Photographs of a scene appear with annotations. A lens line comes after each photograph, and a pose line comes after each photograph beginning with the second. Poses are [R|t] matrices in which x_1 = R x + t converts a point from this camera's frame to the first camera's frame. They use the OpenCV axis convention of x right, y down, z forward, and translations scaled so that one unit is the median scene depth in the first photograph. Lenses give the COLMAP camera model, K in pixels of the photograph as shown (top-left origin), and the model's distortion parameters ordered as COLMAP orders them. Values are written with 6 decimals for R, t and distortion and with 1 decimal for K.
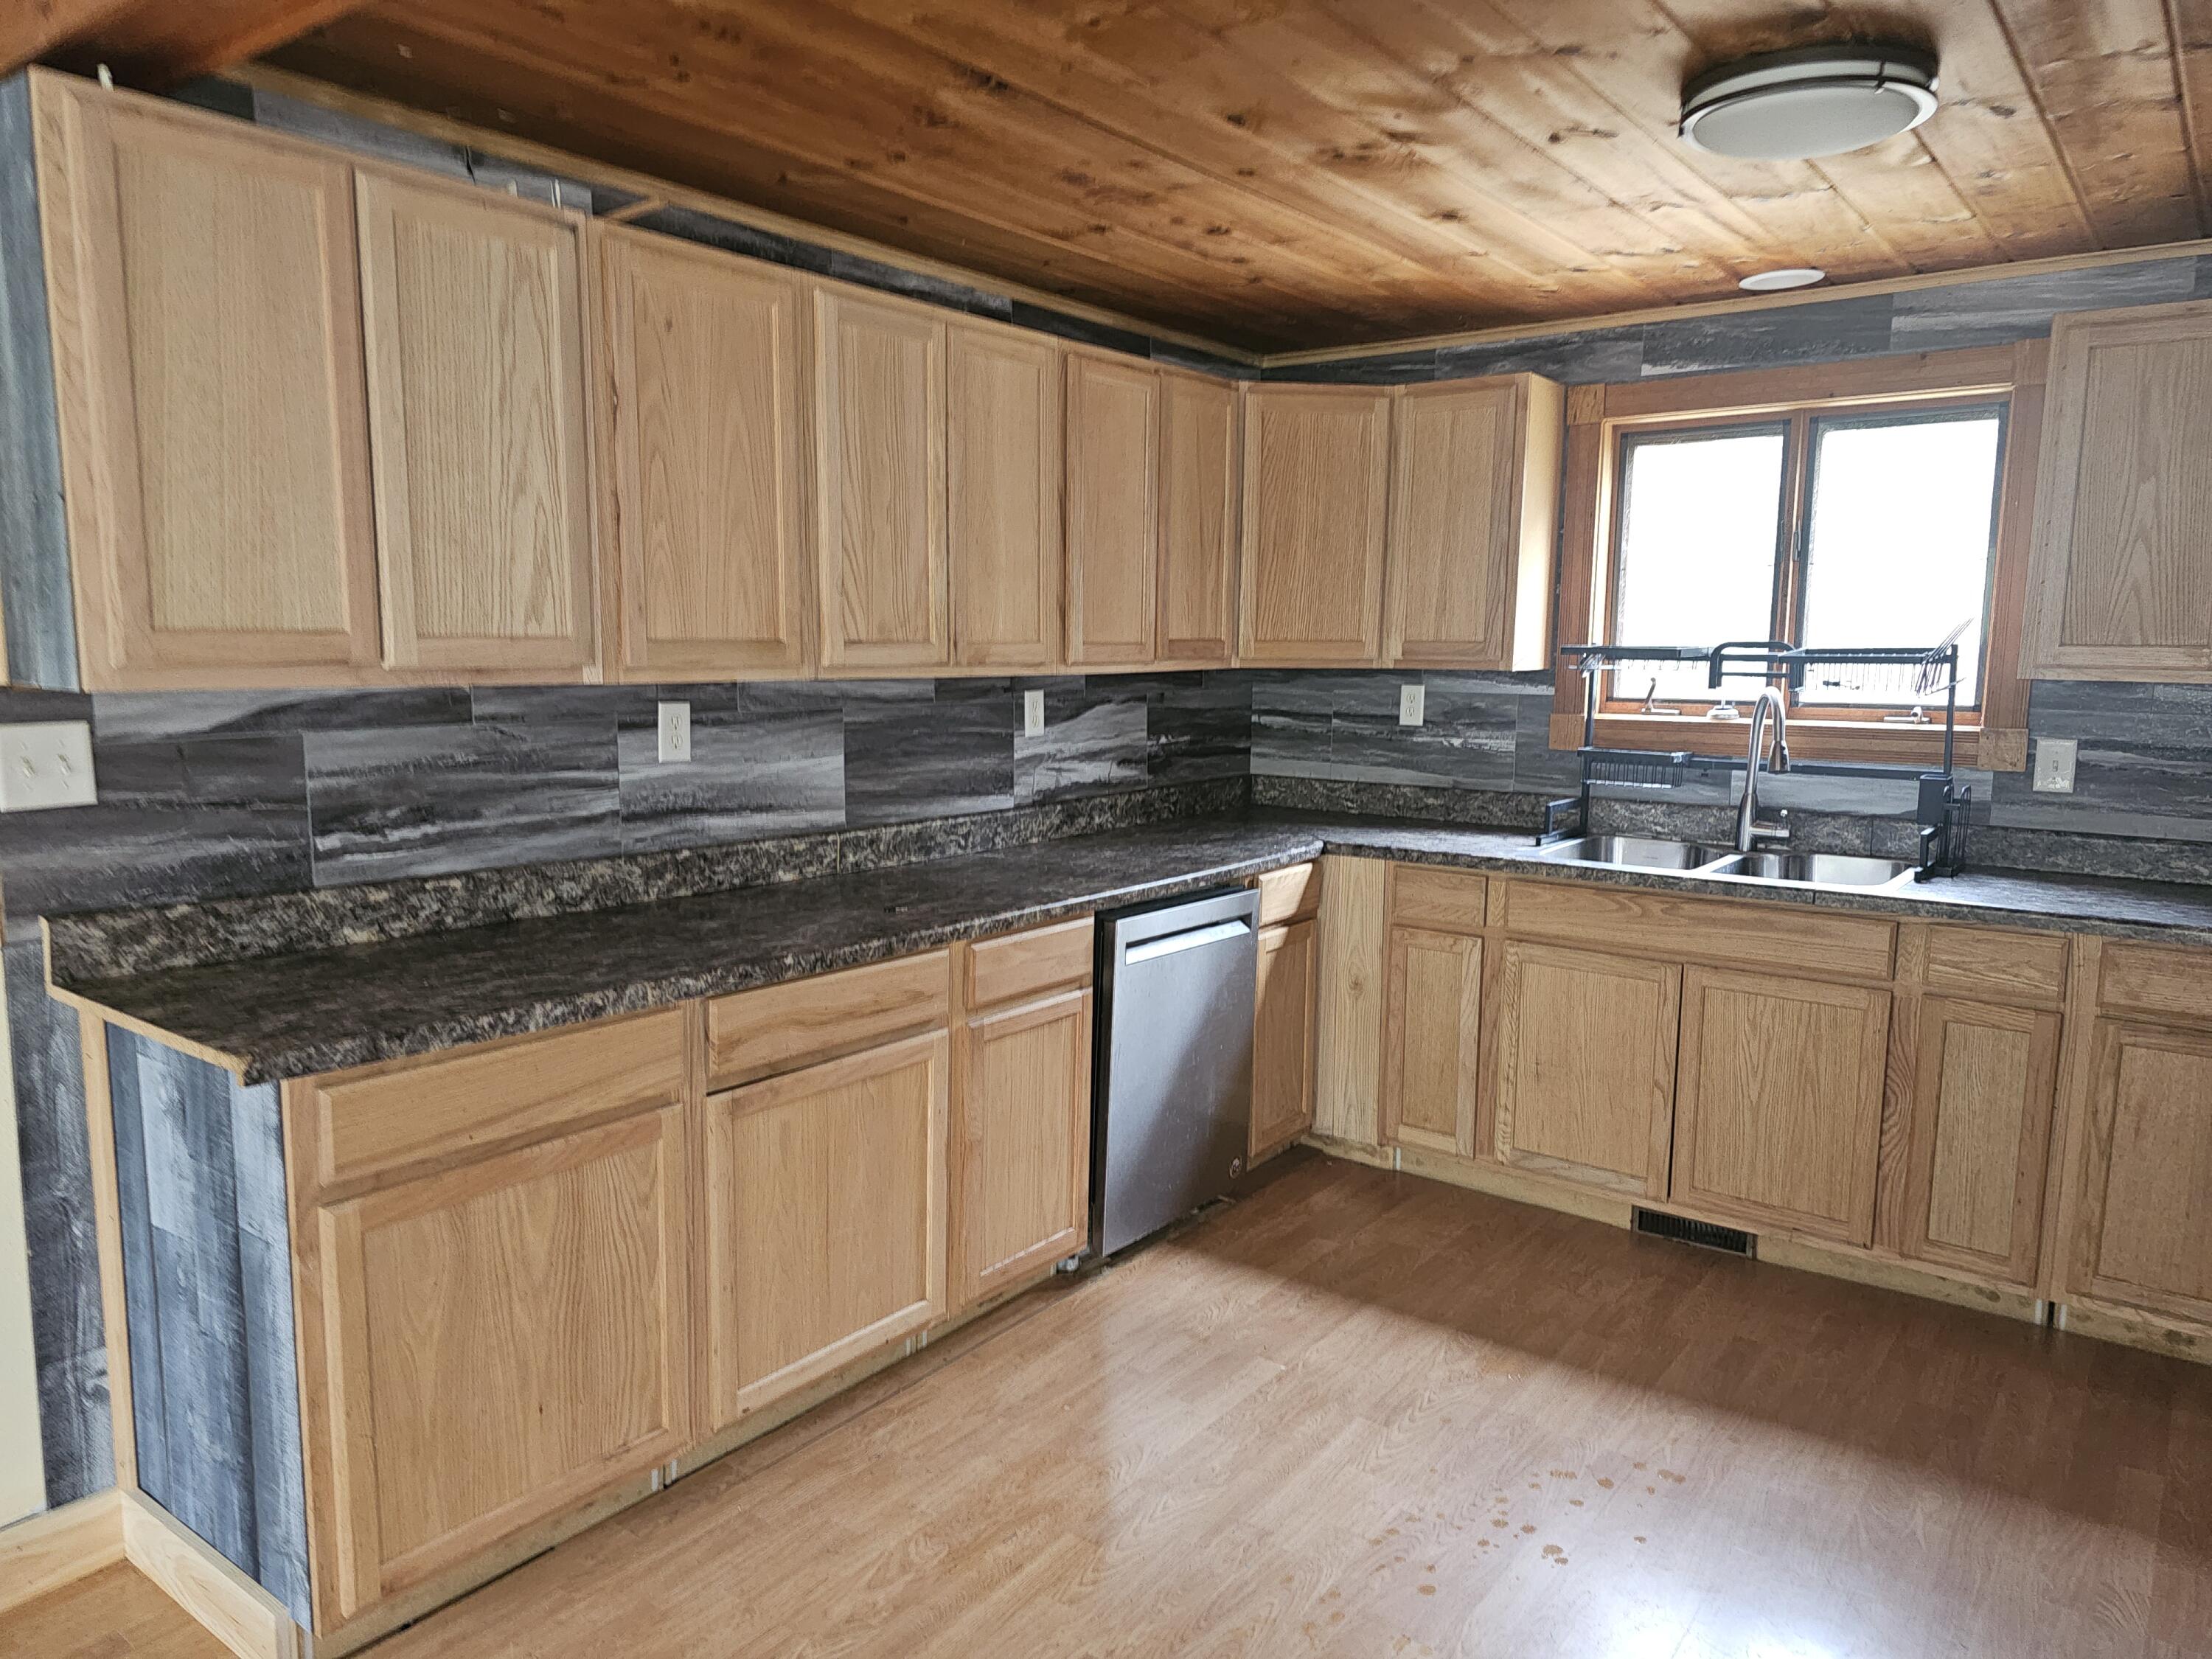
lens RADIAL K [[1487.0, 0, 1106.0], [0, 1487.0, 829.5], [0, 0, 1]] dist [0.092200, -0.102730]
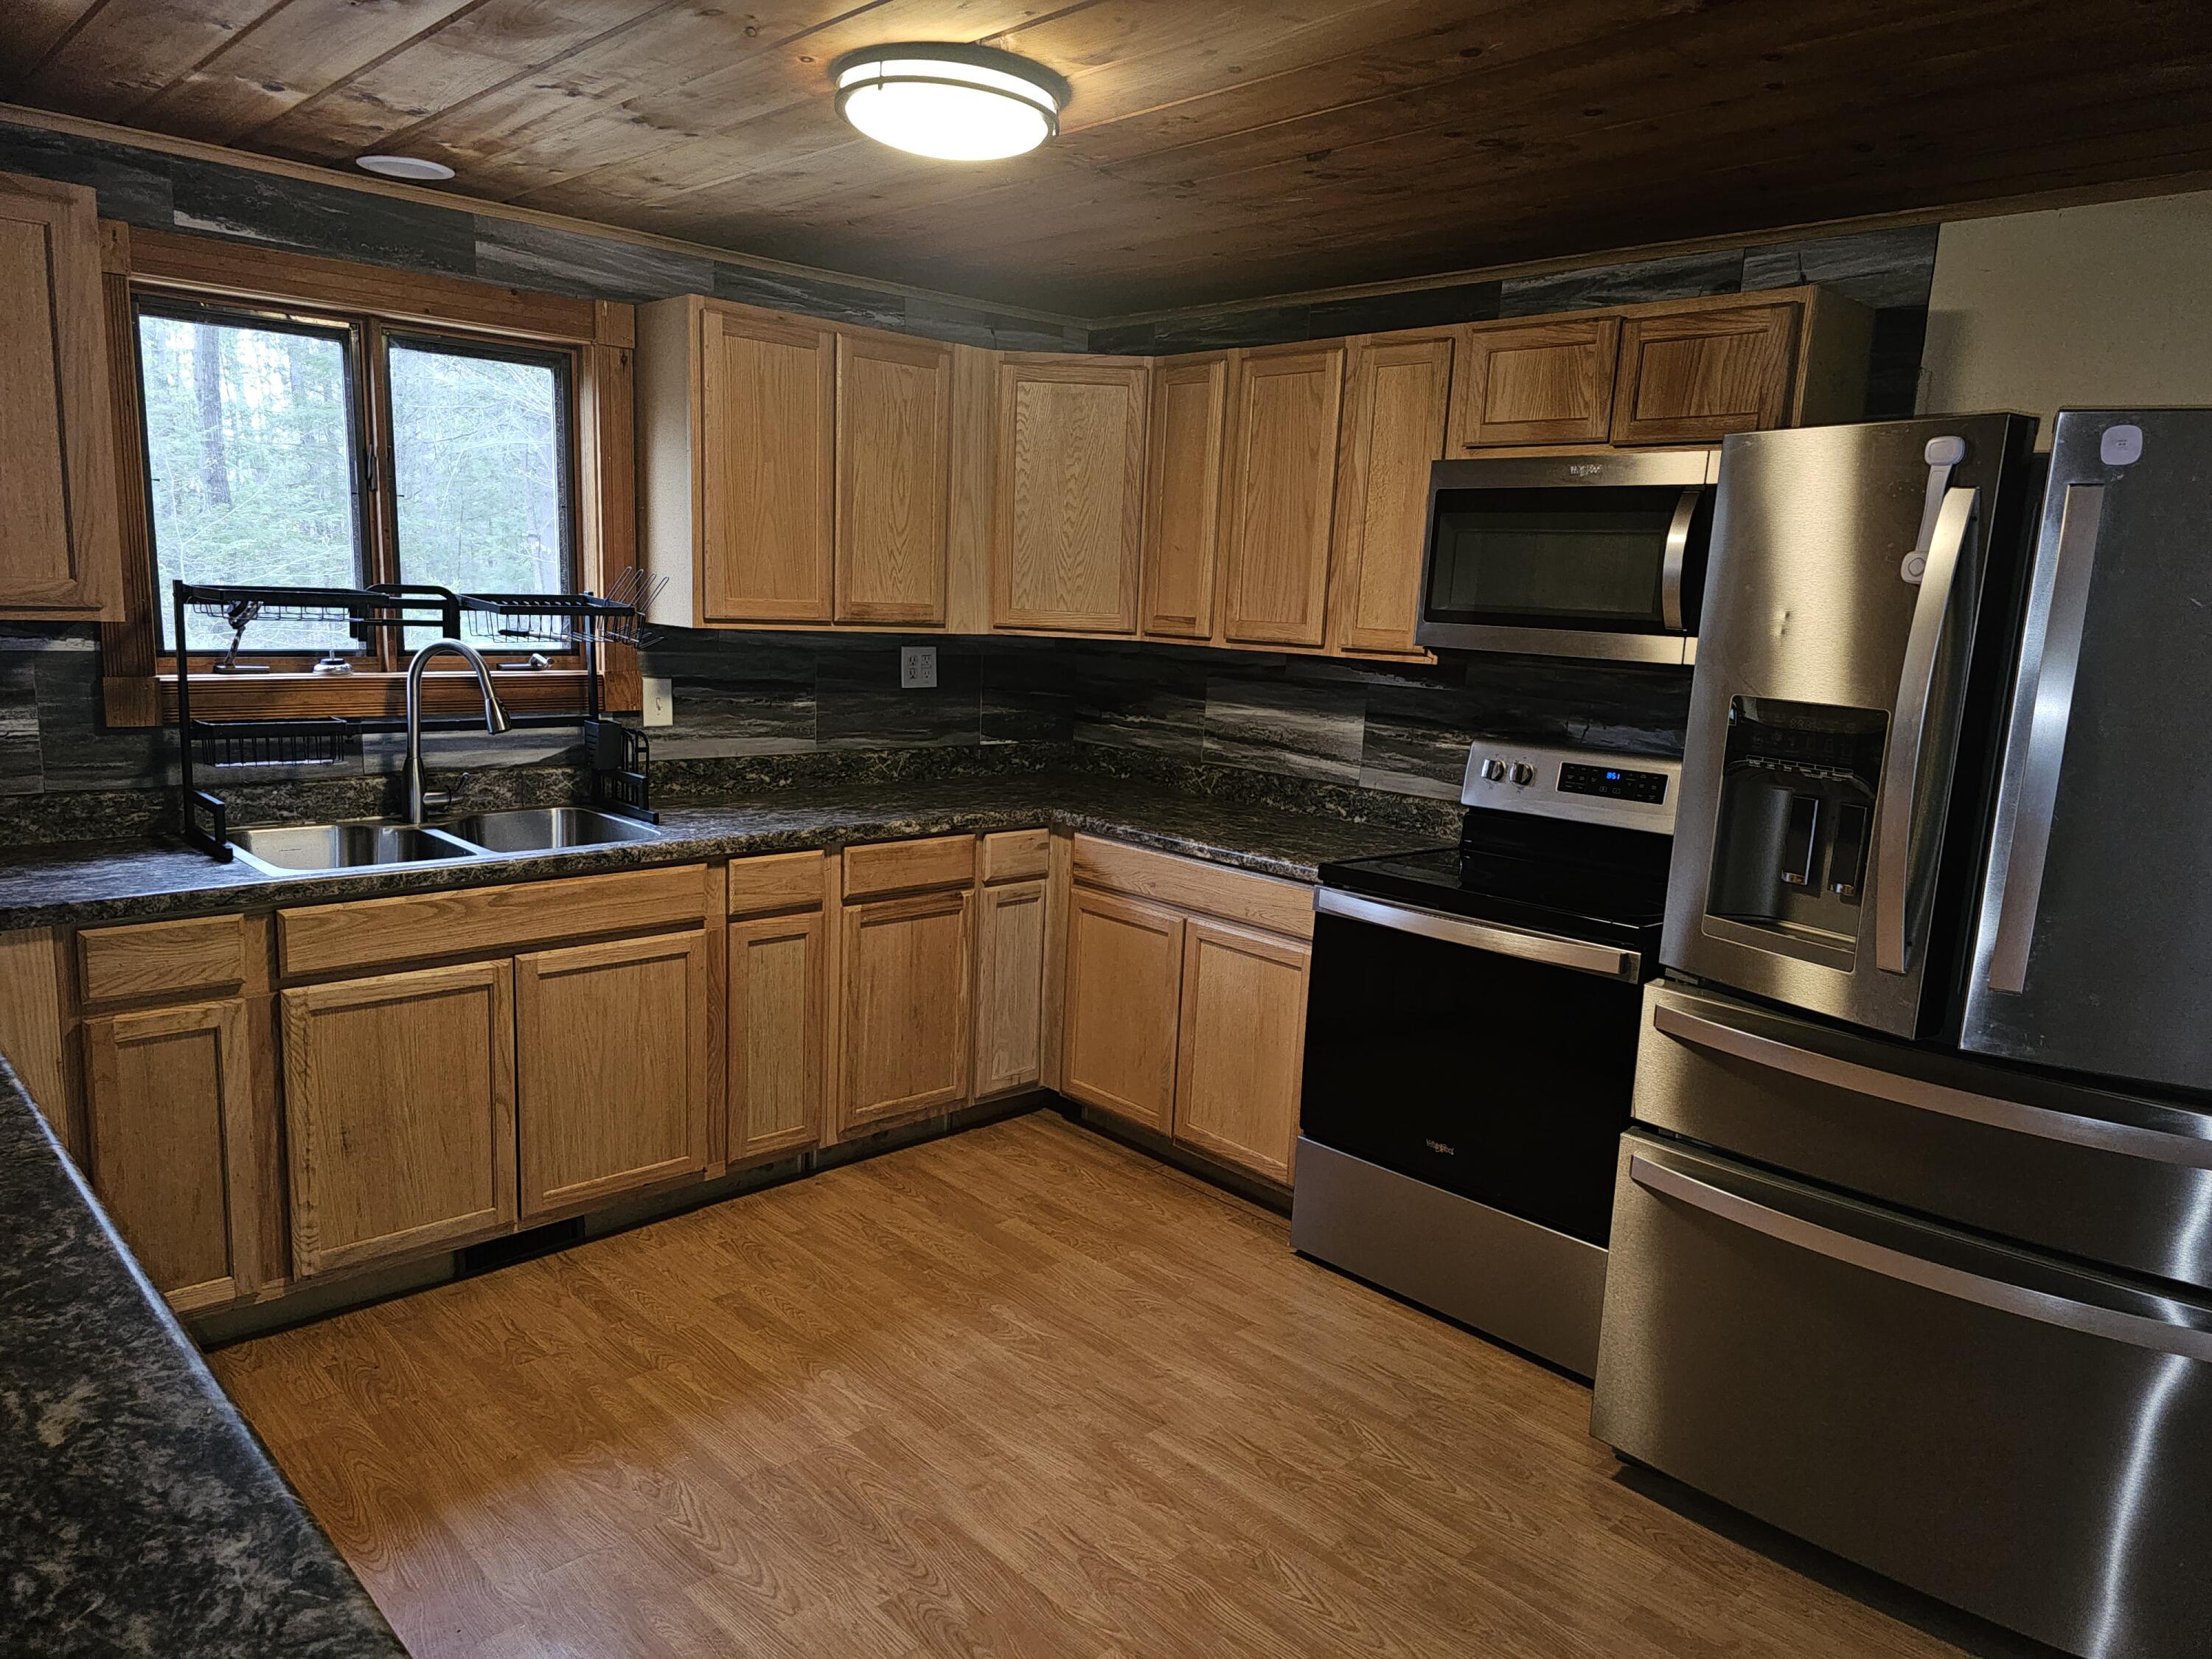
lens RADIAL K [[1487.0, 0, 1106.0], [0, 1487.0, 829.5], [0, 0, 1]] dist [0.092200, -0.102730]
pose [[0.148557, -0.163004, 0.975377, -0.379951], [0.088667, 0.984544, 0.151031, -0.079586], [-0.984921, 0.064047, 0.160714, 0.457719]]
